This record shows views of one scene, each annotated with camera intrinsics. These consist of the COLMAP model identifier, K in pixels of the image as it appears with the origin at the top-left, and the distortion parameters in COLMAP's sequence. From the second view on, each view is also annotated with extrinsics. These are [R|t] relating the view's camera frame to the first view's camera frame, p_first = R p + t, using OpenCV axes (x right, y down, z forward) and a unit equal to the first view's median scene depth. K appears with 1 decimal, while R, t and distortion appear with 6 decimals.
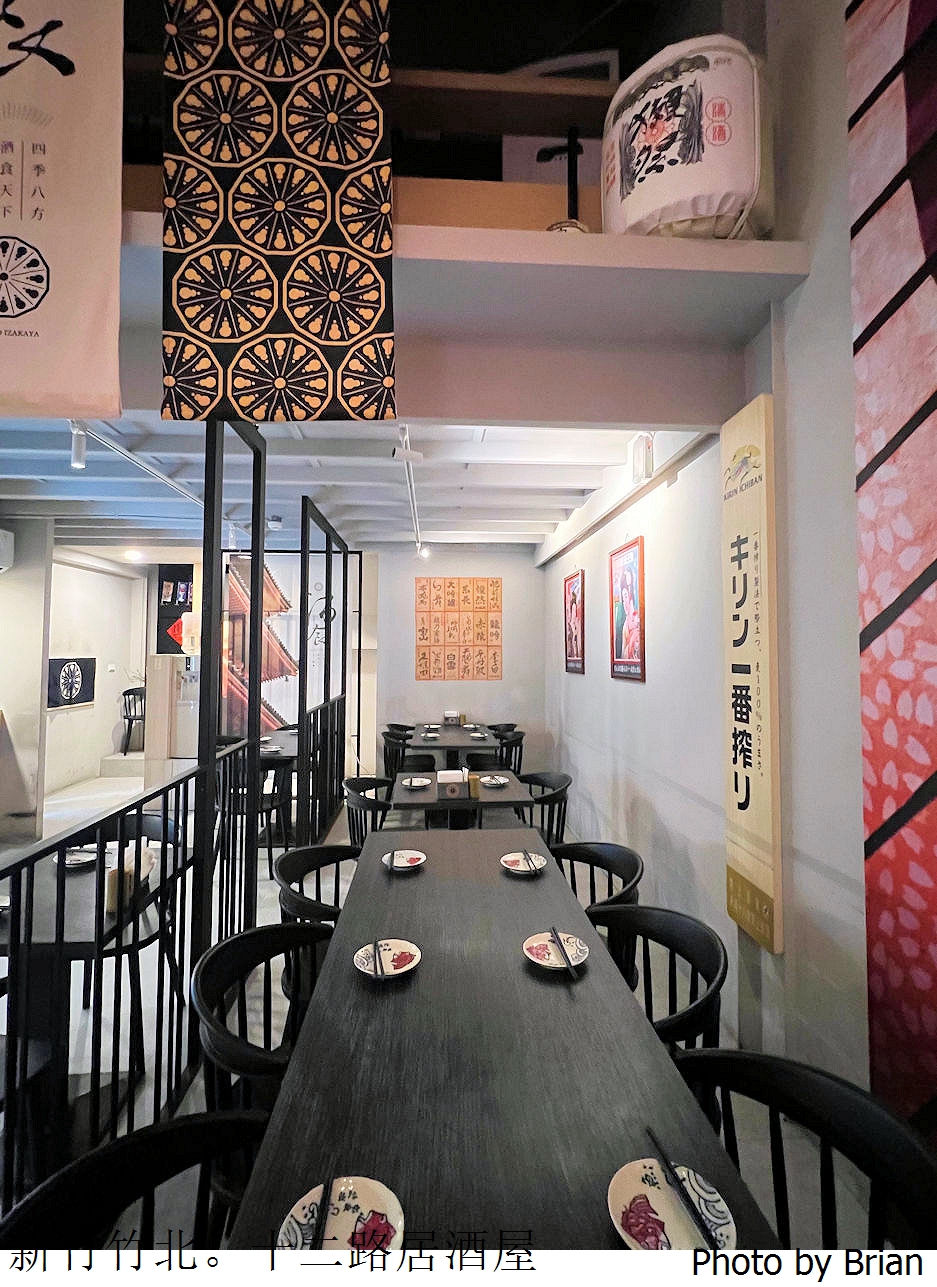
lens RADIAL K [[563.0, 0, 463.9], [0, 563.0, 629.0], [0, 0, 1]] dist [0.000260, 0.000275]
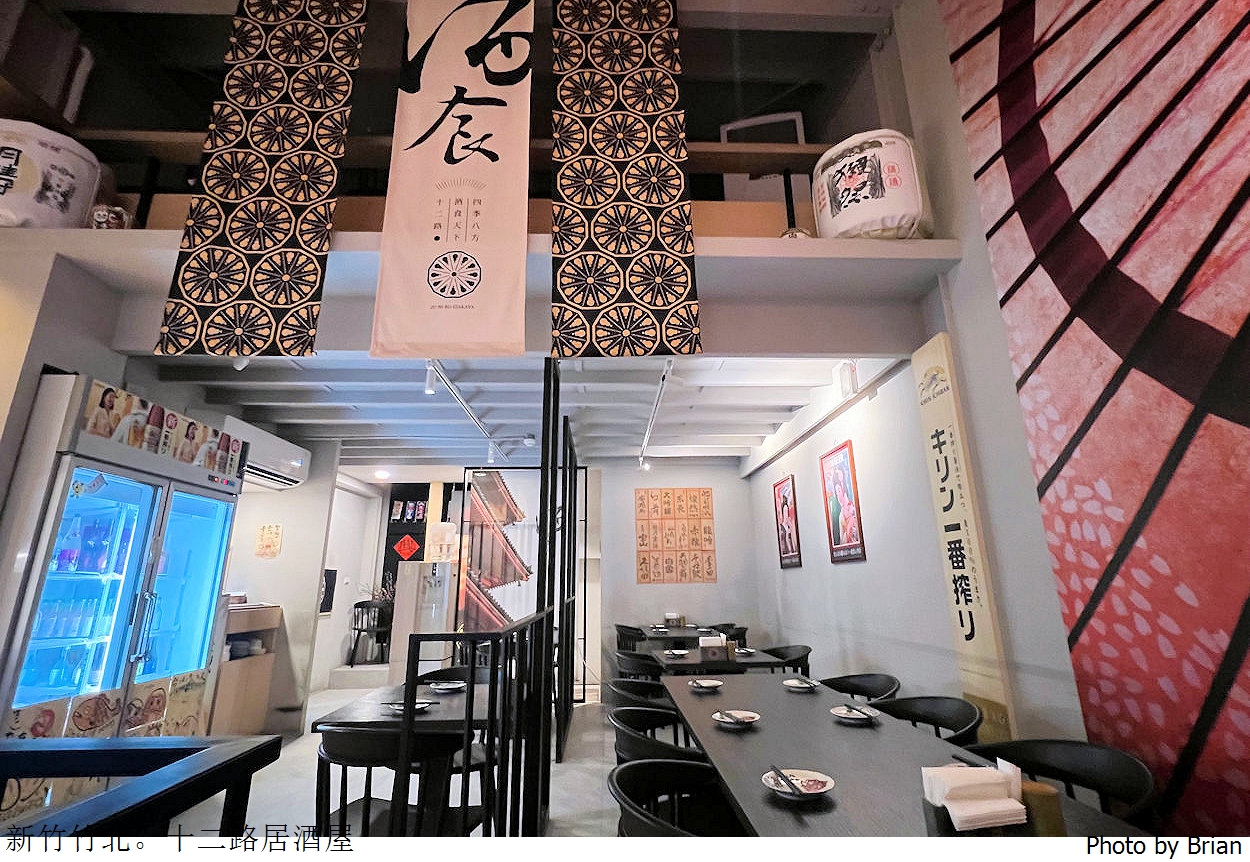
lens RADIAL K [[569.5, 0, 625.0], [0, 569.5, 431.0], [0, 0, 1]] dist [-0.000220, 0.000688]
pose [[0.999766, -0.019071, -0.010199, -0.304593], [0.016313, 0.974599, -0.223364, 0.161089], [0.014200, 0.223146, 0.974682, -0.428952]]
